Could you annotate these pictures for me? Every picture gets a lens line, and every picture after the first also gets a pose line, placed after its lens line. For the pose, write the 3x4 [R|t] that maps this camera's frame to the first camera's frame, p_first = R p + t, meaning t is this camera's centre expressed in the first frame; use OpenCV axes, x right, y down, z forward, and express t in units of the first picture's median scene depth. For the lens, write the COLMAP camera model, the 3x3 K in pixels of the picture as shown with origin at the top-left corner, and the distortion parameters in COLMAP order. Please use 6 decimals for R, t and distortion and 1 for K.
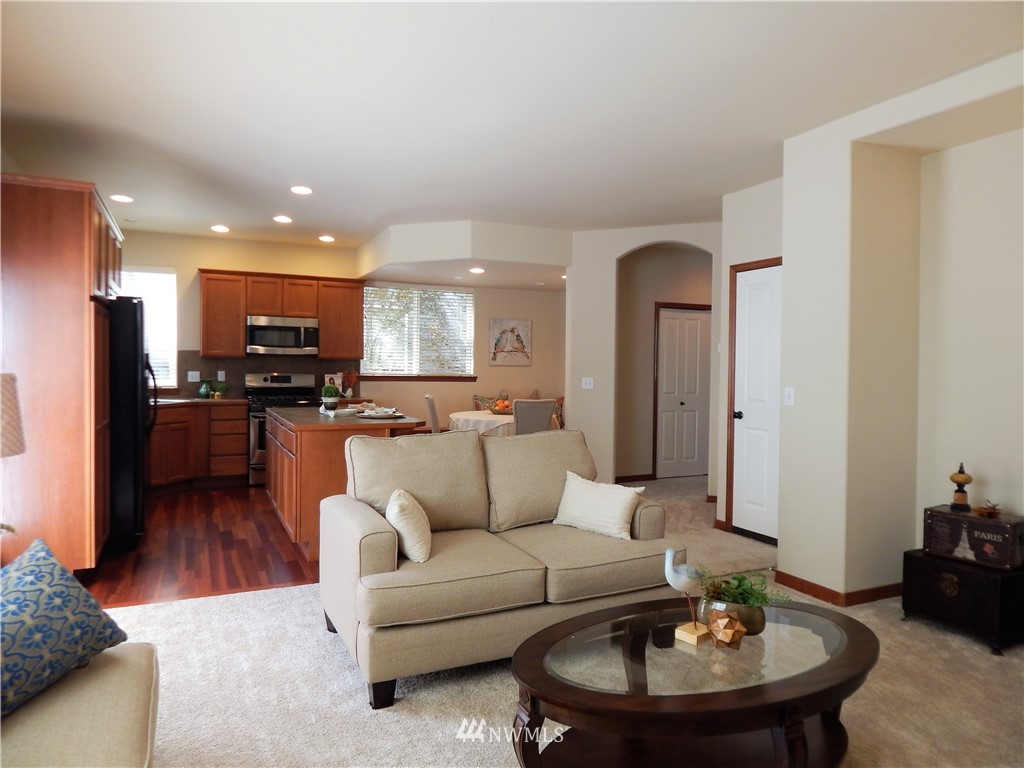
lens RADIAL K [[668.1, 0, 512.7], [0, 668.1, 385.9], [0, 0, 1]] dist [-0.000122, -0.004892]
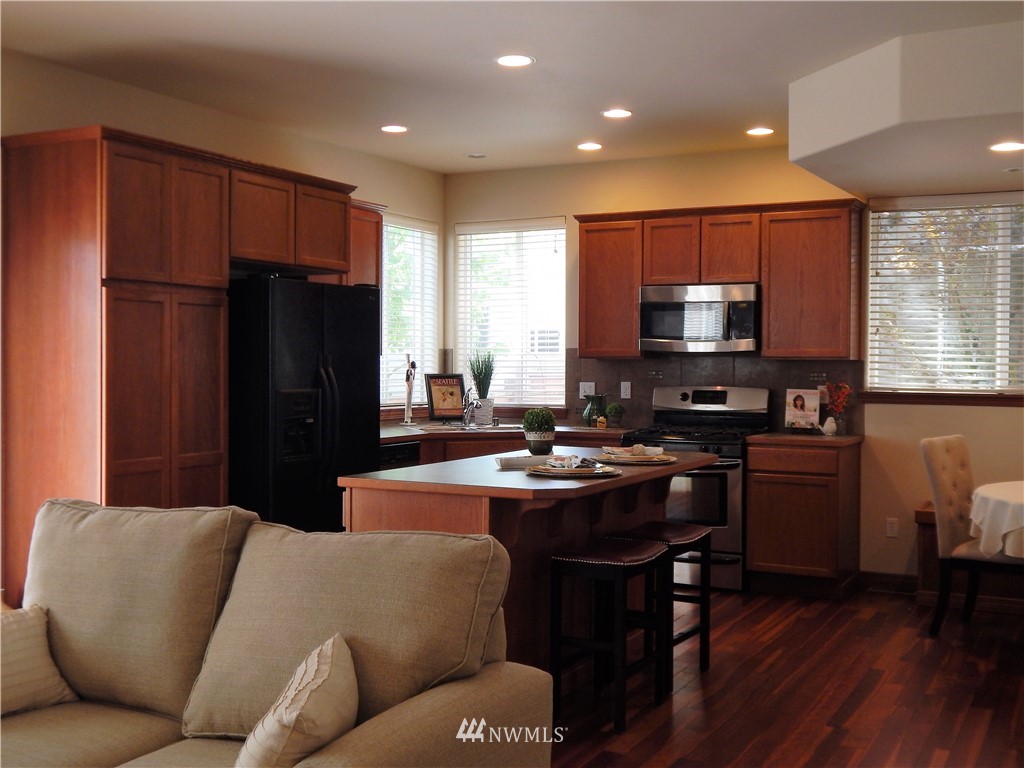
lens RADIAL K [[1138.7, 0, 514.1], [0, 1138.7, 380.9], [0, 0, 1]] dist [0.008458, 0.000000]
pose [[0.594874, 0.004205, -0.803808, 0.320402], [-0.022257, 0.999689, -0.011242, -0.009167], [0.803510, 0.024578, 0.594783, 0.308203]]
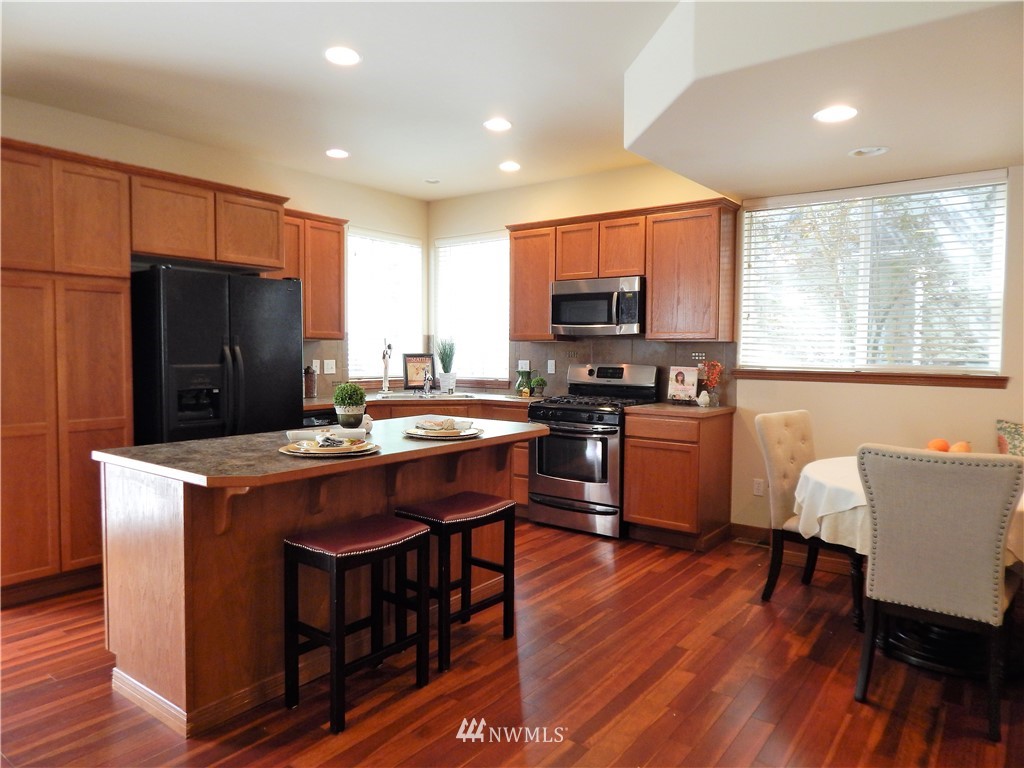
lens RADIAL K [[668.1, 0, 517.2], [0, 668.1, 383.2], [0, 0, 1]] dist [-0.000122, -0.004892]
pose [[0.460941, 0.035494, -0.886721, 0.208114], [-0.027313, 0.999294, 0.025802, -0.014386], [0.887011, 0.012326, 0.461585, 0.611914]]
